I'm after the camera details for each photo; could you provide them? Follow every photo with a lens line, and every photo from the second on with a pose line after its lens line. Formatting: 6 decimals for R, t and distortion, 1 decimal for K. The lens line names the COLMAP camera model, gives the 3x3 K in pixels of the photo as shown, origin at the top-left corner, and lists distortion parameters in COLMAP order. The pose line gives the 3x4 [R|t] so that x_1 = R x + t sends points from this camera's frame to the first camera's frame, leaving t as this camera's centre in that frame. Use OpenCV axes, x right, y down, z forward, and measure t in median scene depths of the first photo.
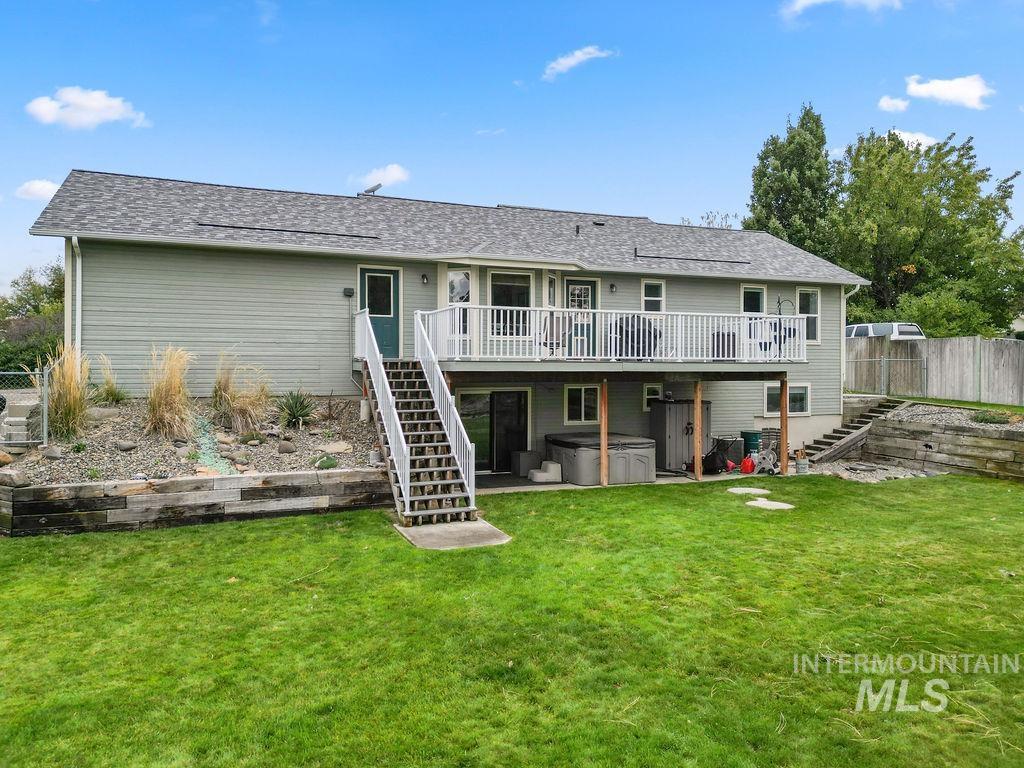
lens RADIAL K [[715.8, 0, 528.7], [0, 715.8, 362.1], [0, 0, 1]] dist [0.046913, -0.033319]
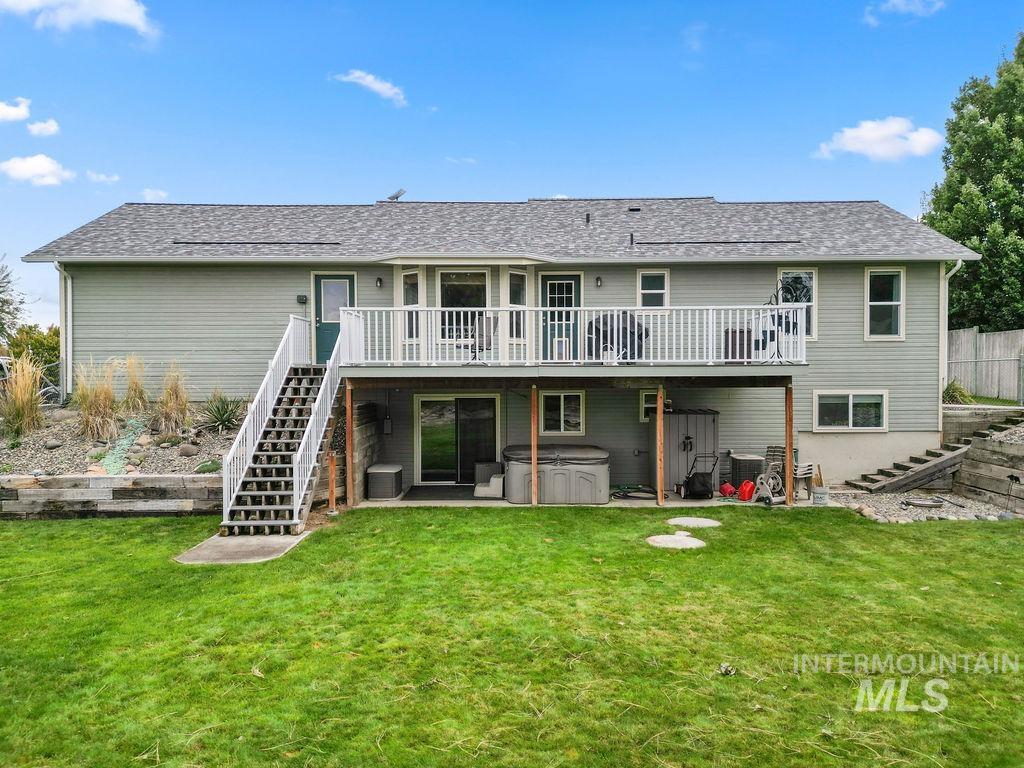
lens RADIAL K [[715.8, 0, 532.1], [0, 715.8, 380.6], [0, 0, 1]] dist [0.046913, -0.033319]
pose [[0.930782, -0.001515, -0.365572, 0.388738], [0.008627, 0.999804, 0.017823, 0.001779], [0.365474, -0.019743, 0.930612, 0.158125]]
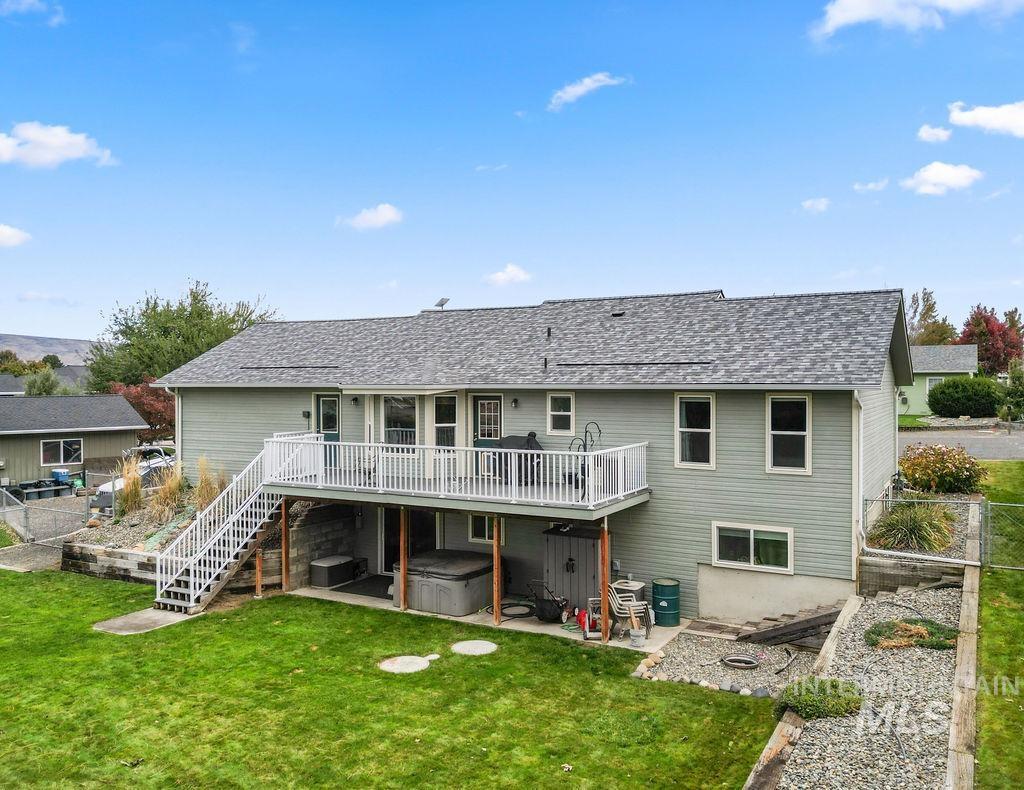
lens RADIAL K [[836.5, 0, 549.0], [0, 836.5, 385.2], [0, 0, 1]] dist [0.045540, -0.030379]
pose [[0.643075, 0.002966, -0.765798, 1.061496], [0.005147, 0.999953, 0.008195, -0.146052], [0.765786, -0.009211, 0.643029, 0.348572]]
